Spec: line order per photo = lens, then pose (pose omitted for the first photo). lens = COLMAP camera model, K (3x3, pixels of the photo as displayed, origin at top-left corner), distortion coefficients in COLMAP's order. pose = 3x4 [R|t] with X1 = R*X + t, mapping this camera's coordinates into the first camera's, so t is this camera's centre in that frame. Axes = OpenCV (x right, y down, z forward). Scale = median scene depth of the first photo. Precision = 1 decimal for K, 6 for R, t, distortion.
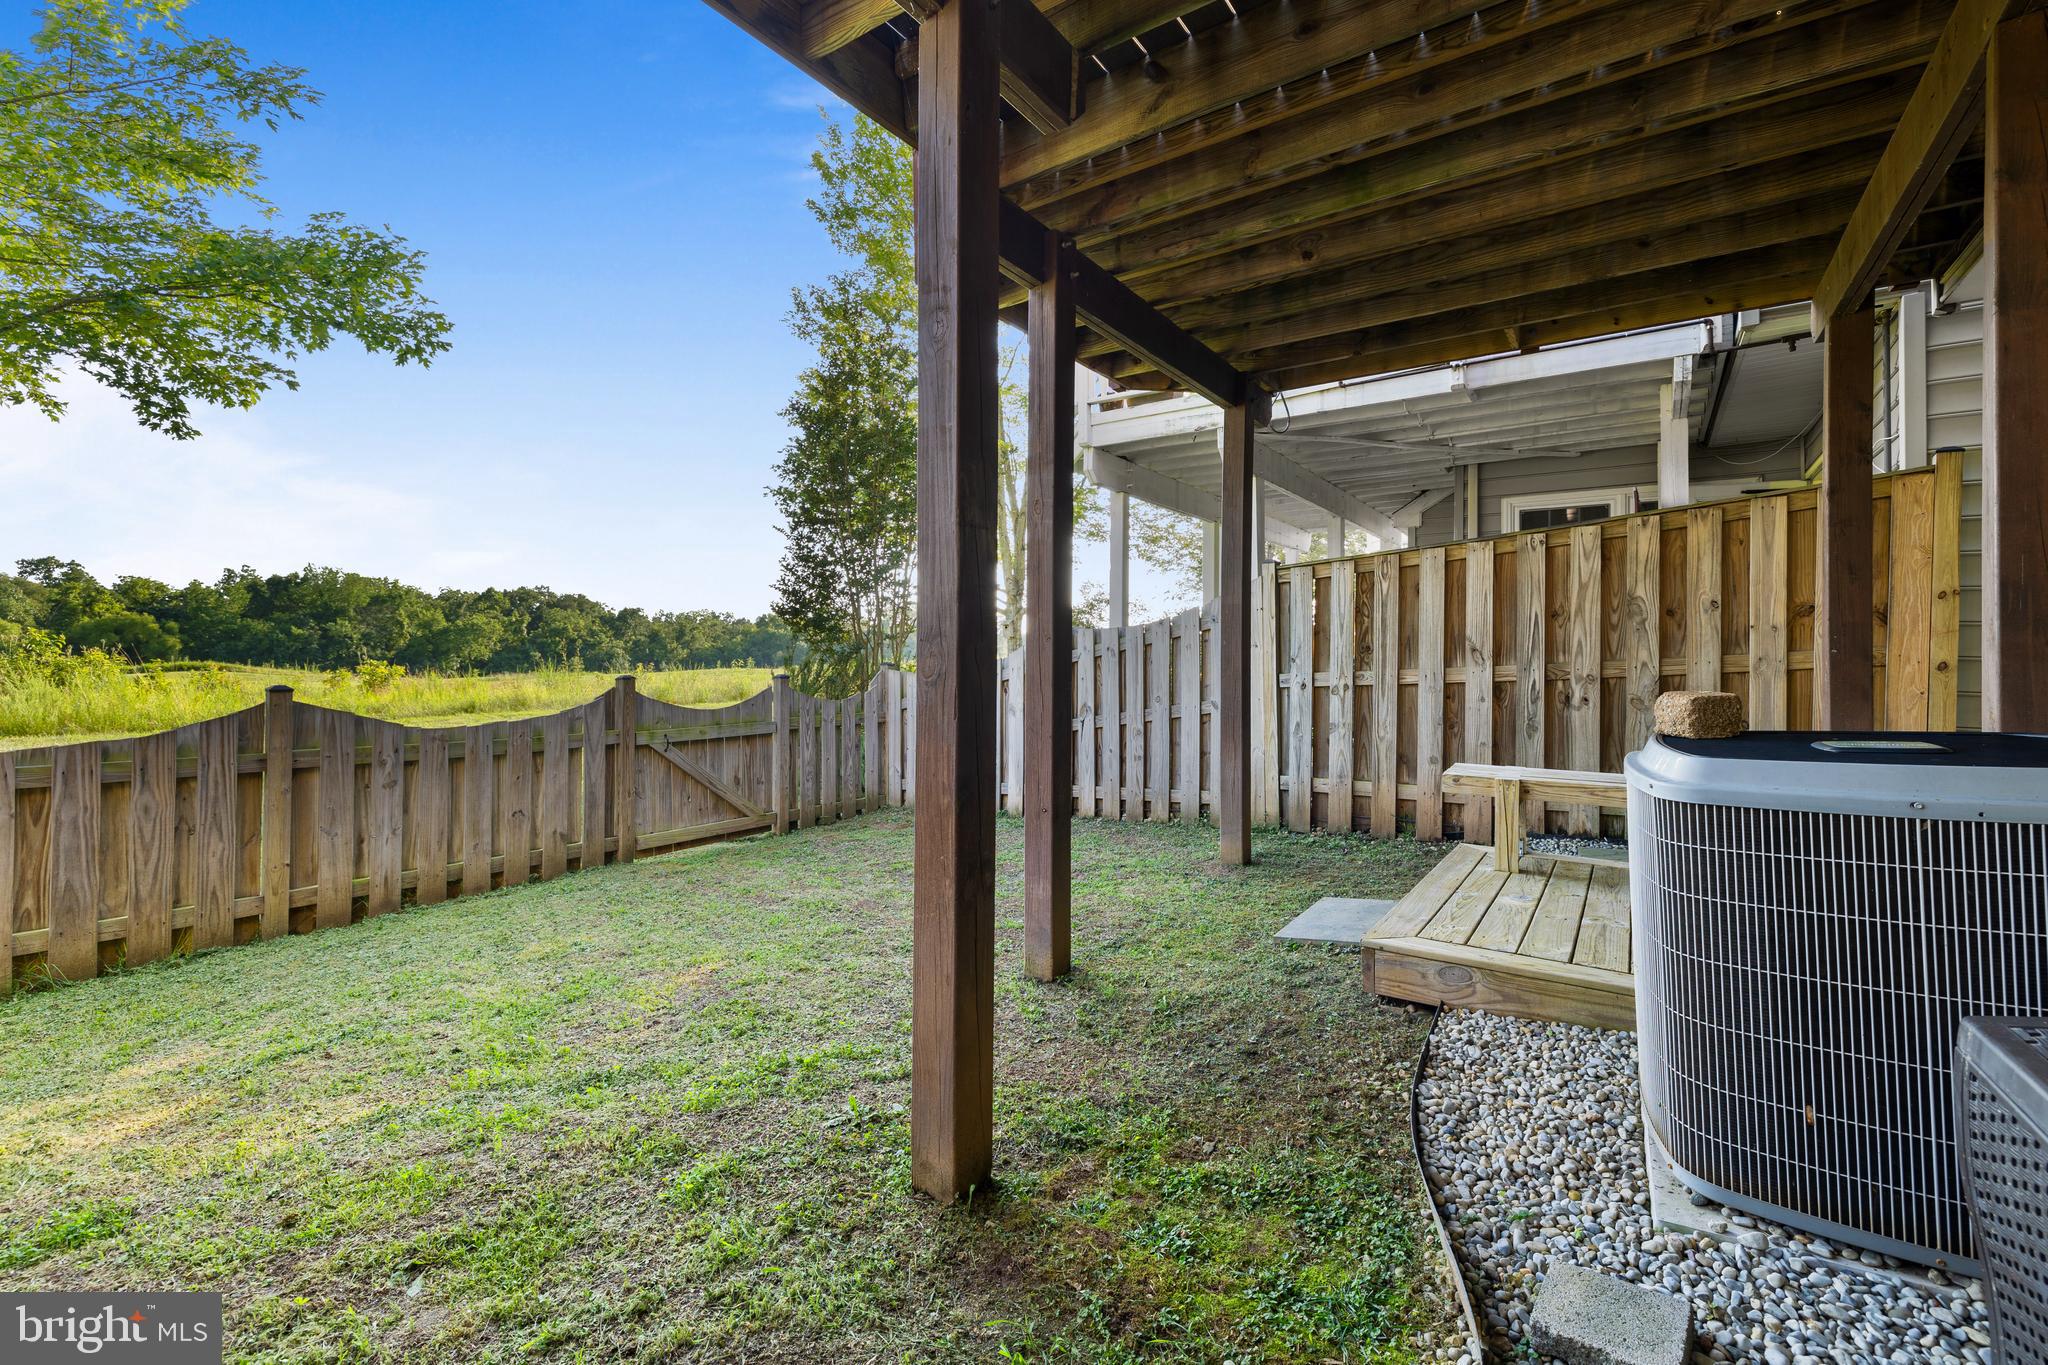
lens RADIAL K [[863.4, 0, 1022.5], [0, 863.4, 666.0], [0, 0, 1]] dist [-0.001319, 0.000582]
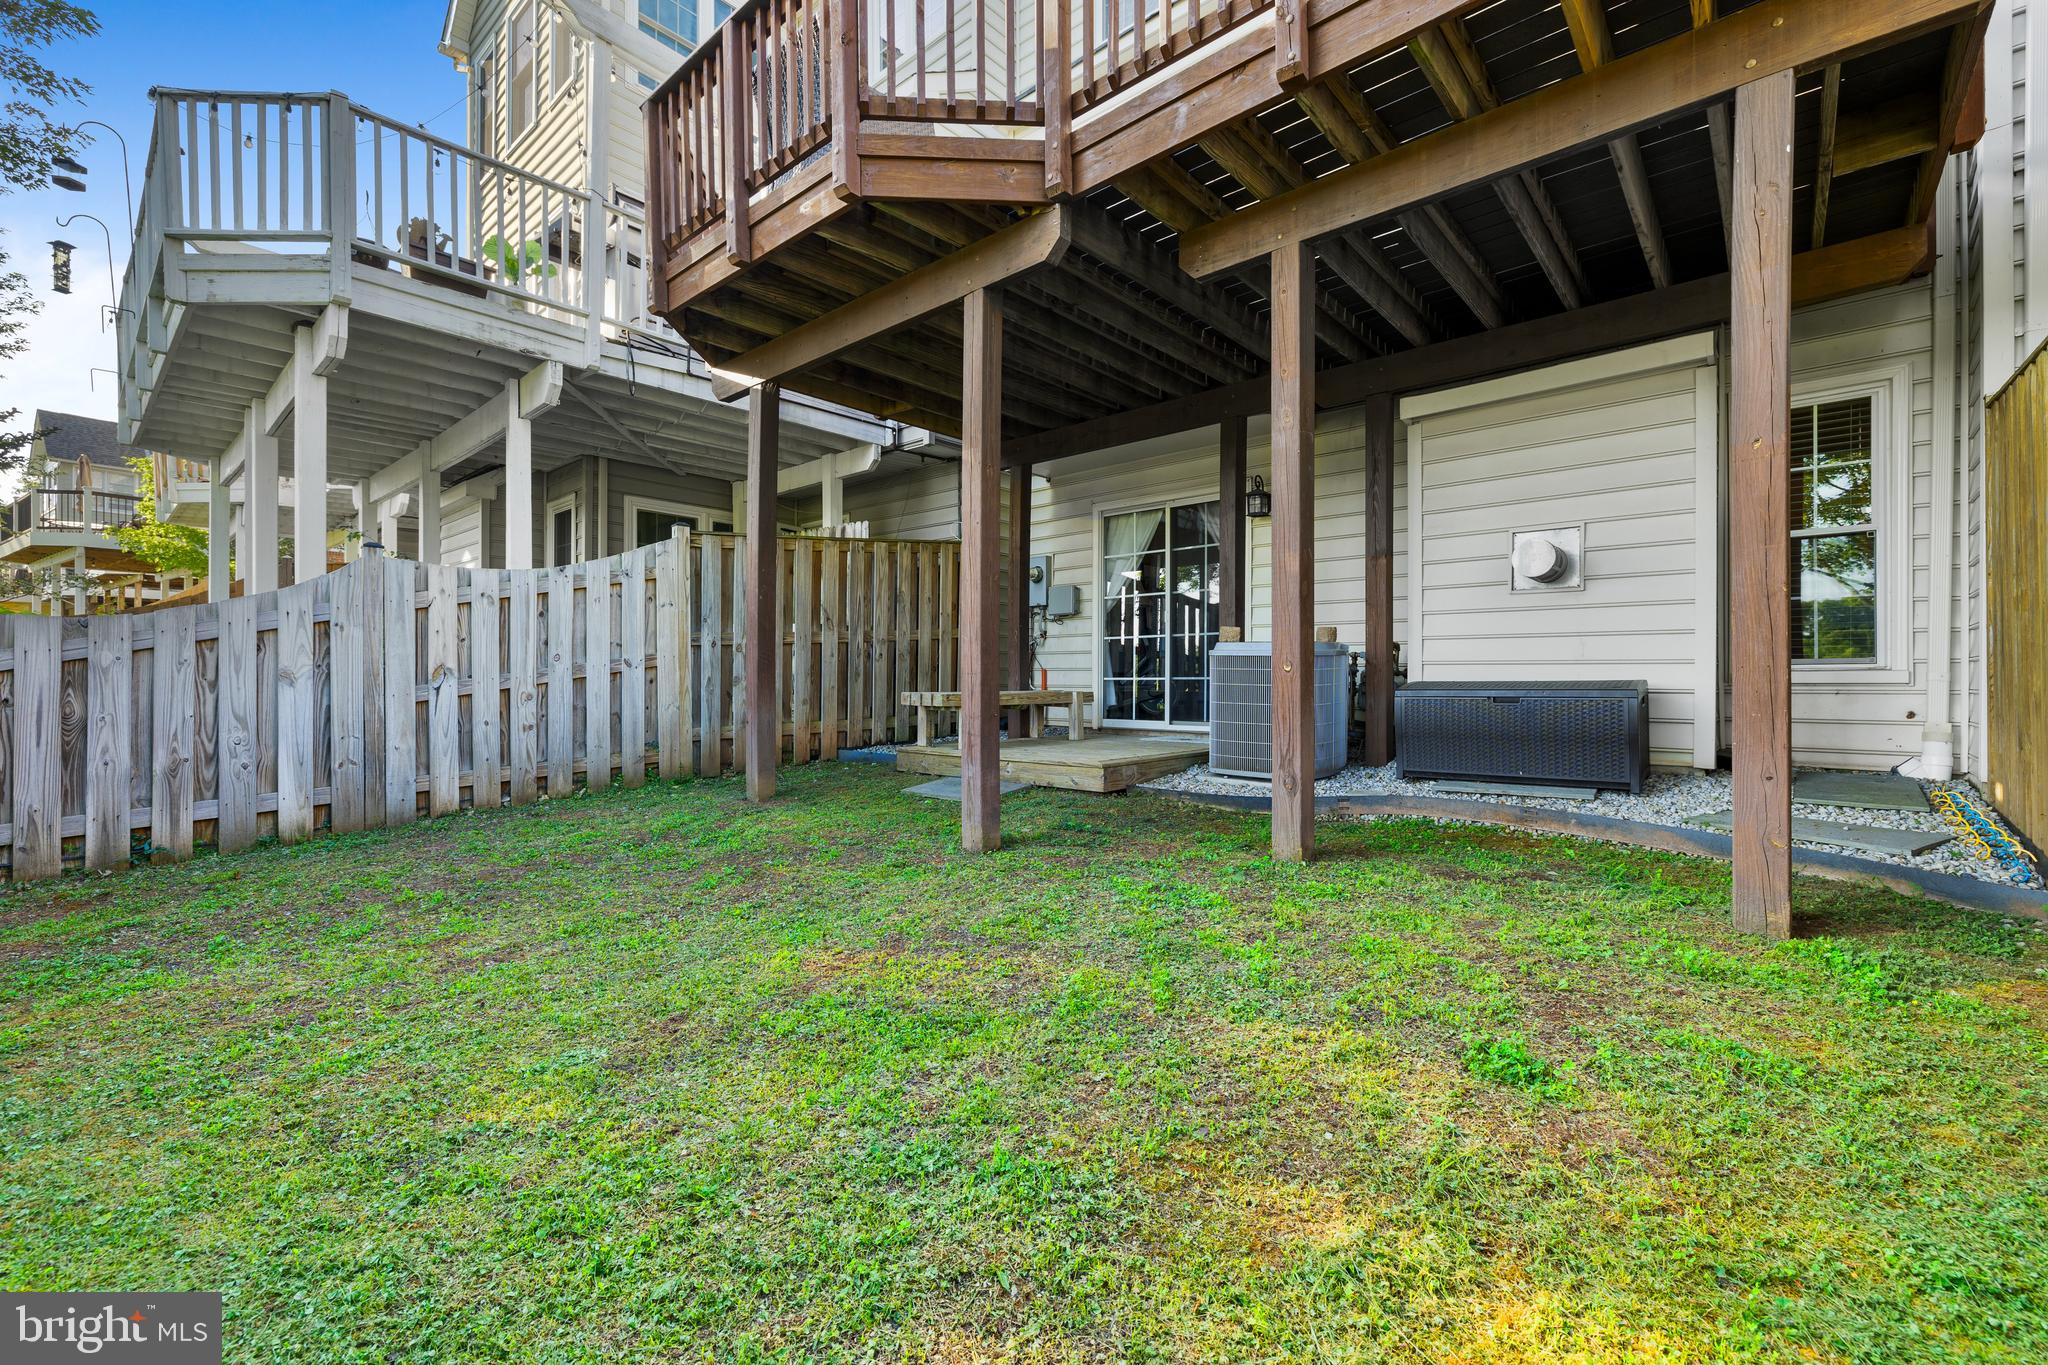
lens RADIAL K [[863.4, 0, 1017.5], [0, 863.4, 677.6], [0, 0, 1]] dist [-0.001319, 0.000582]
pose [[0.148678, -0.003186, 0.988880, -0.690391], [0.002925, 0.999992, 0.002782, 0.062961], [-0.988881, 0.002479, 0.148686, 0.444682]]
